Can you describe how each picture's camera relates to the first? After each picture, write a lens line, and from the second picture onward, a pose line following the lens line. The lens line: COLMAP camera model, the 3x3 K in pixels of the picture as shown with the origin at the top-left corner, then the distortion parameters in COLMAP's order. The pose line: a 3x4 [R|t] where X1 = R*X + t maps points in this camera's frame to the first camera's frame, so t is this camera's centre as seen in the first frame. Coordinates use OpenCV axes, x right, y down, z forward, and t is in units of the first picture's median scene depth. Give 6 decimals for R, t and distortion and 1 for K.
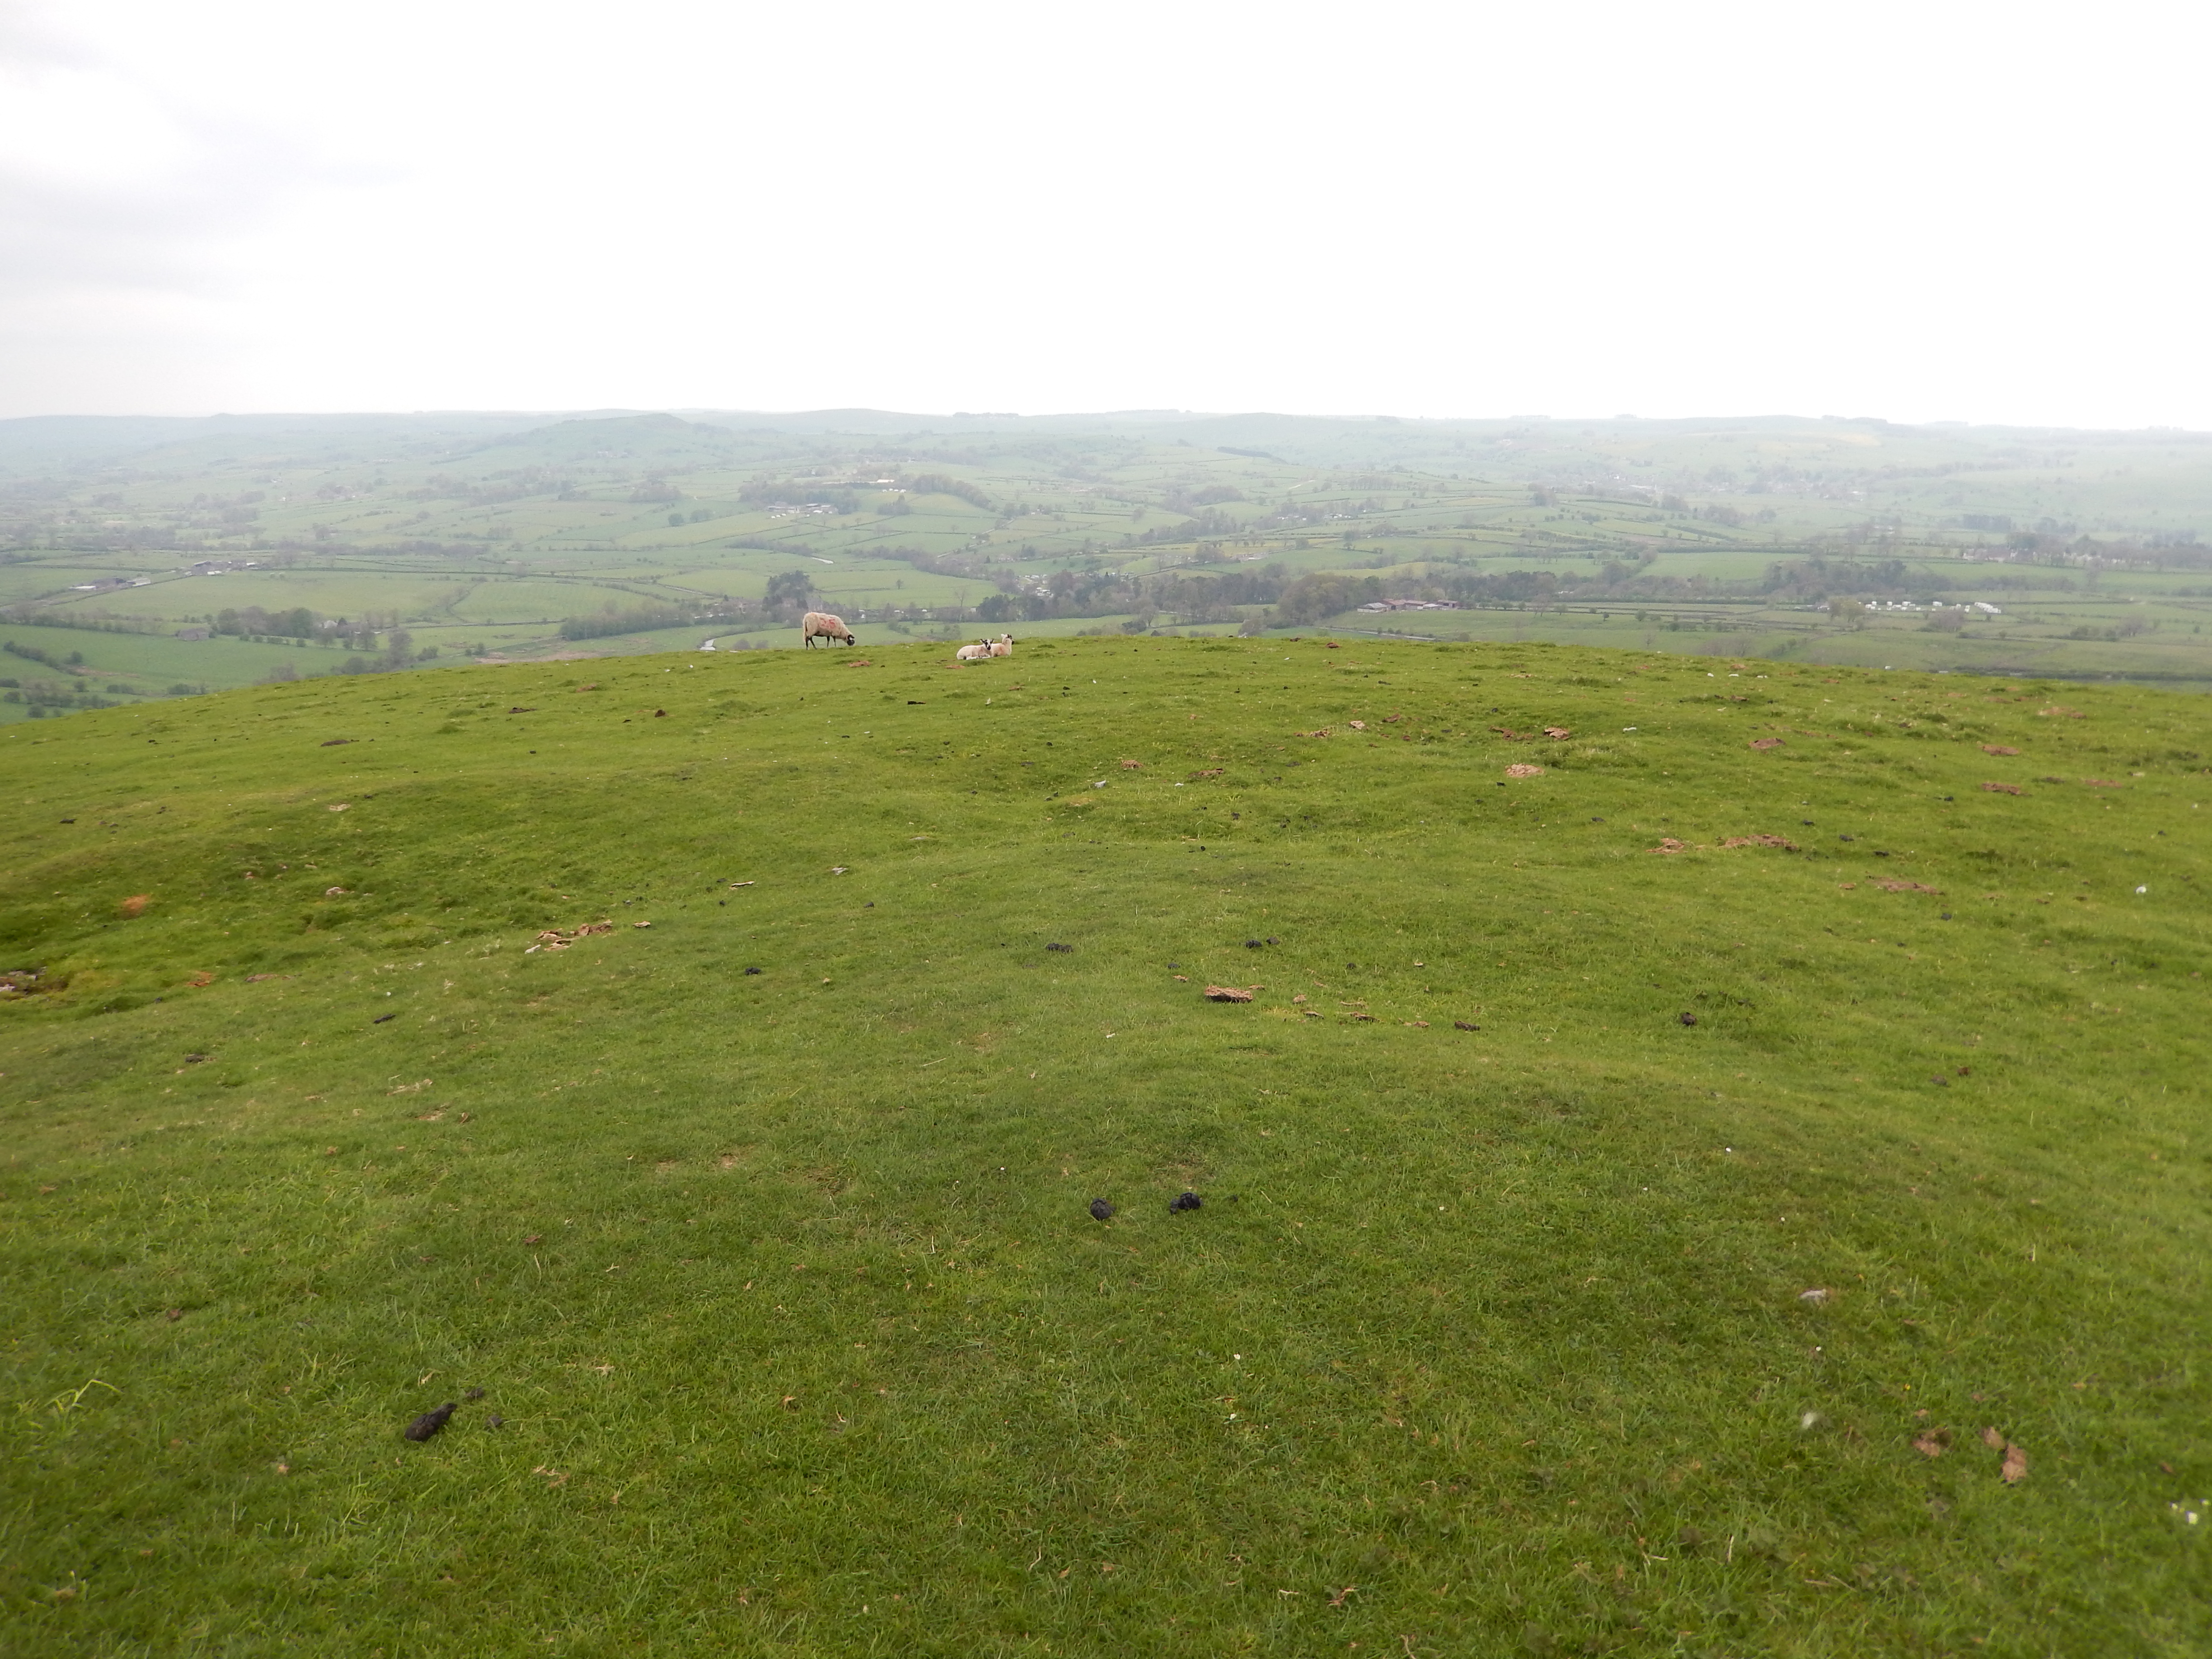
lens RADIAL K [[1665.3, 0, 1067.2], [0, 1665.3, 824.8], [0, 0, 1]] dist [-0.002503, 0.000959]
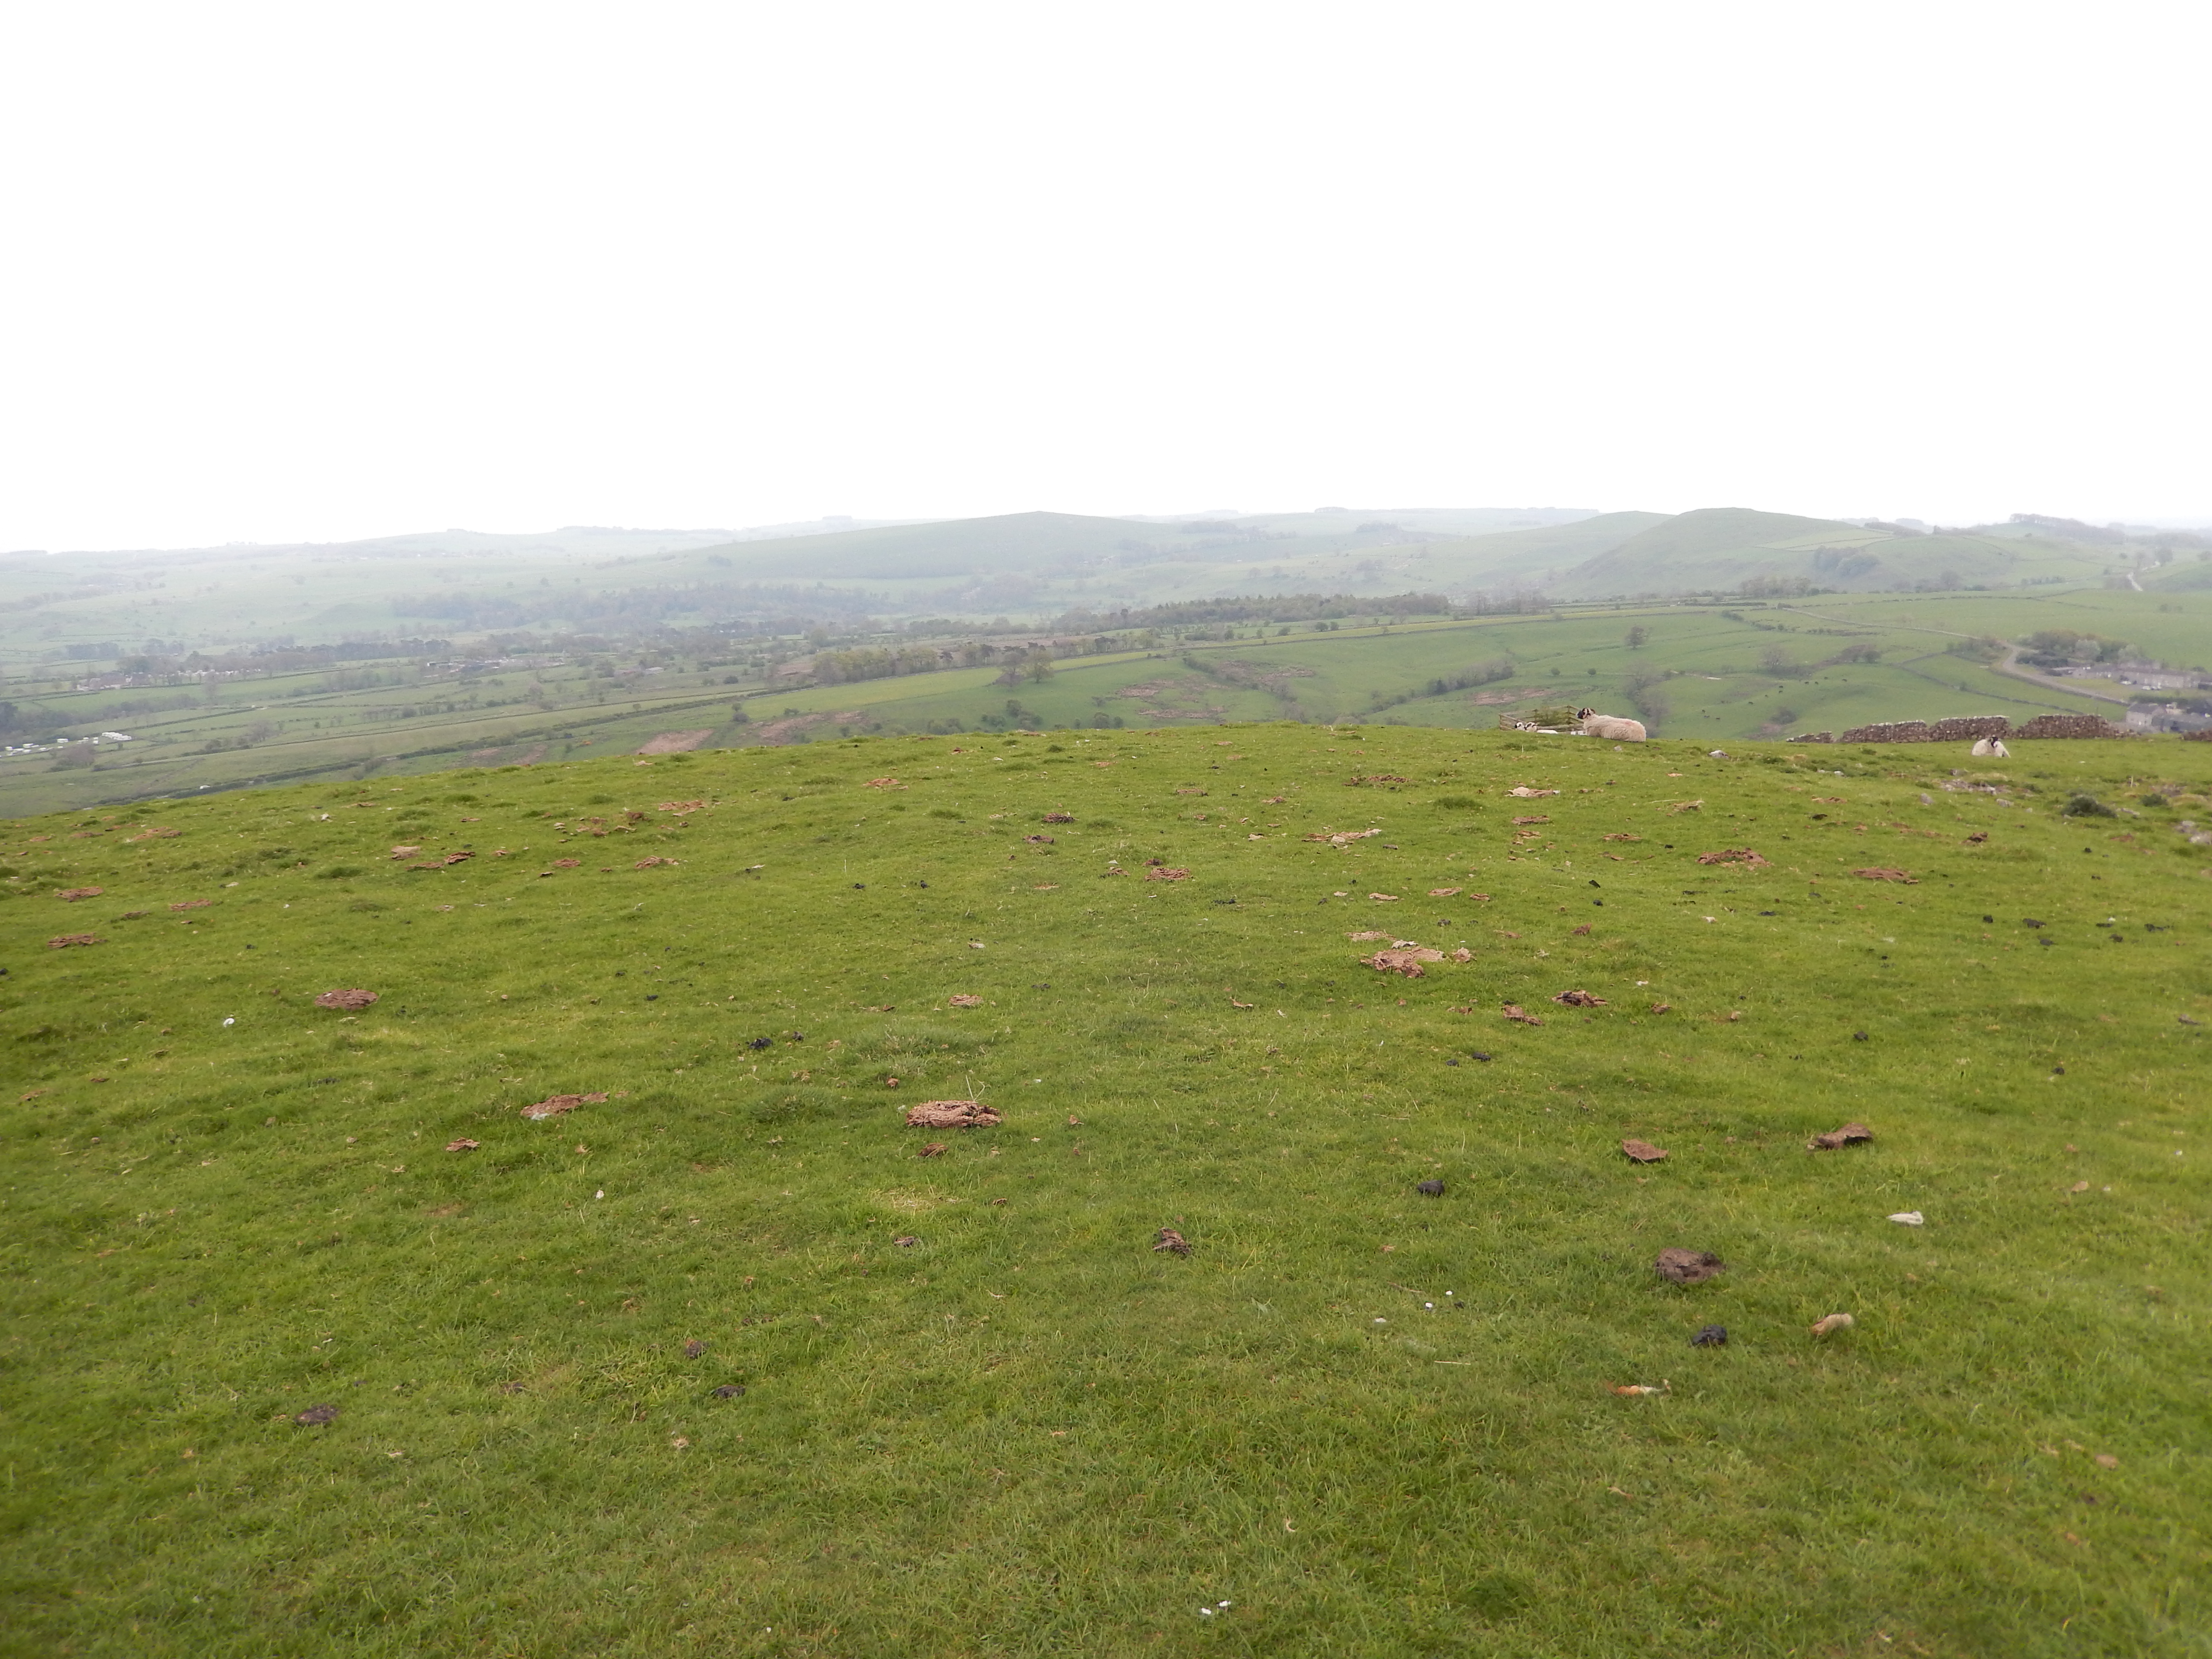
lens RADIAL K [[1654.8, 0, 1097.3], [0, 1654.8, 833.2], [0, 0, 1]] dist [0.053384, -0.068796]
pose [[0.505522, -0.204720, 0.838175, 0.113775], [0.262170, 0.961958, 0.076833, -0.002924], [-0.822018, 0.180903, 0.539963, 0.092448]]
